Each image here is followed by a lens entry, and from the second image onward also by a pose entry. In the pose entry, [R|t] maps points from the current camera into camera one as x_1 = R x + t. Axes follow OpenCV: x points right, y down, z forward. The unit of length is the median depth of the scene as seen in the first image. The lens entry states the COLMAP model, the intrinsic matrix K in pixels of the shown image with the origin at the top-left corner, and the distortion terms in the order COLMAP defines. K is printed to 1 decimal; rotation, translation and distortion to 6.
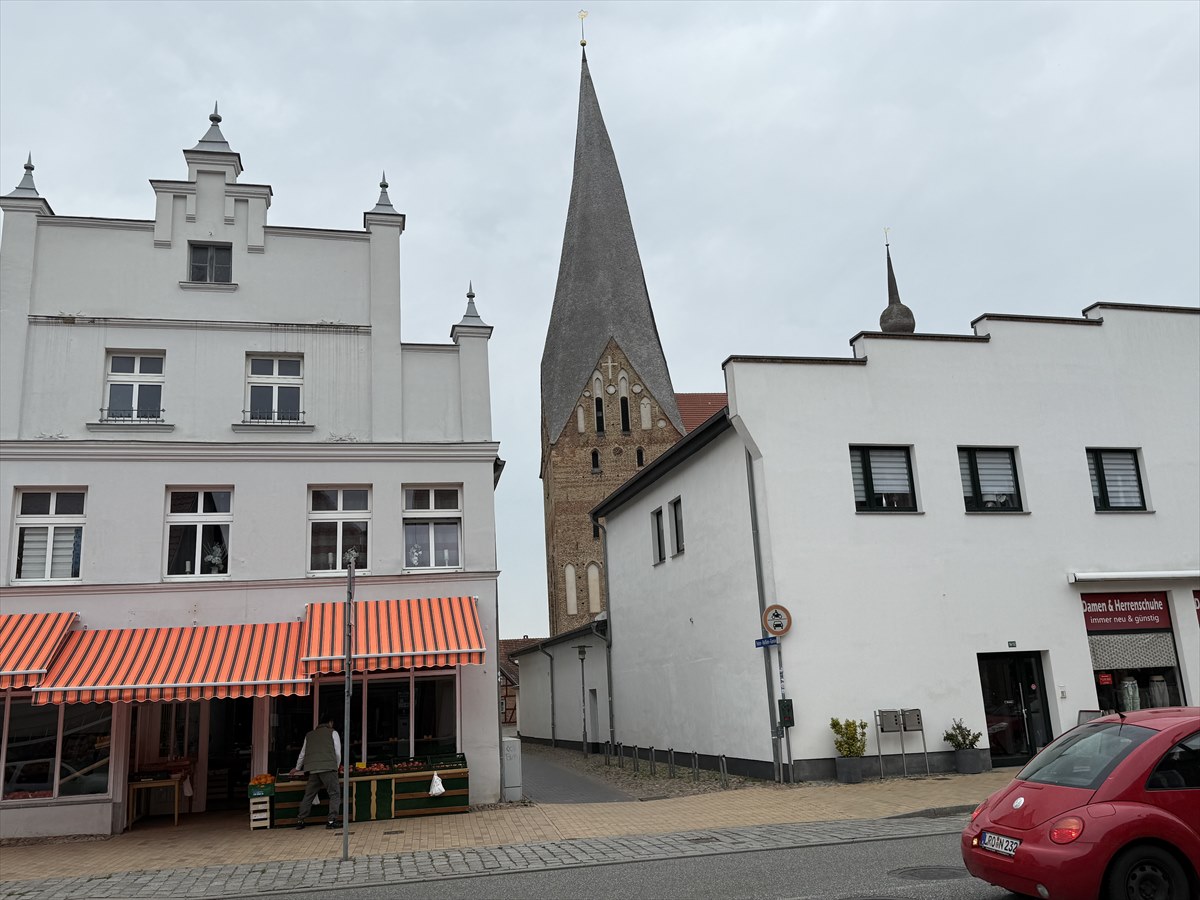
lens RADIAL K [[1037.8, 0, 599.9], [0, 1037.8, 448.6], [0, 0, 1]] dist [0.010220, 0.005283]
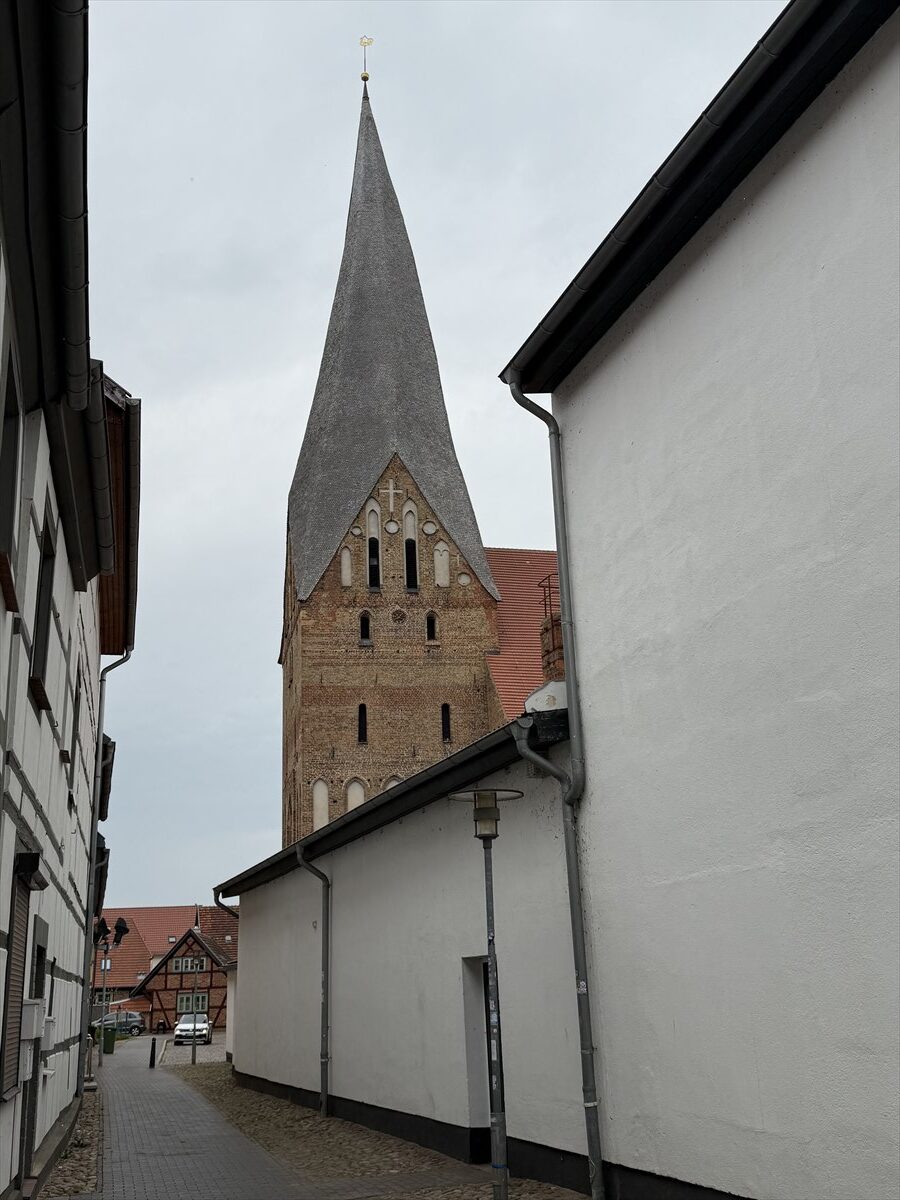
lens RADIAL K [[1196.8, 0, 450.9], [0, 1196.8, 602.0], [0, 0, 1]] dist [0.059500, 0.000000]
pose [[0.994969, 0.044544, 0.089741, -0.019041], [-0.037332, 0.996056, -0.080496, 0.053948], [-0.092972, 0.076741, 0.992707, 0.219738]]
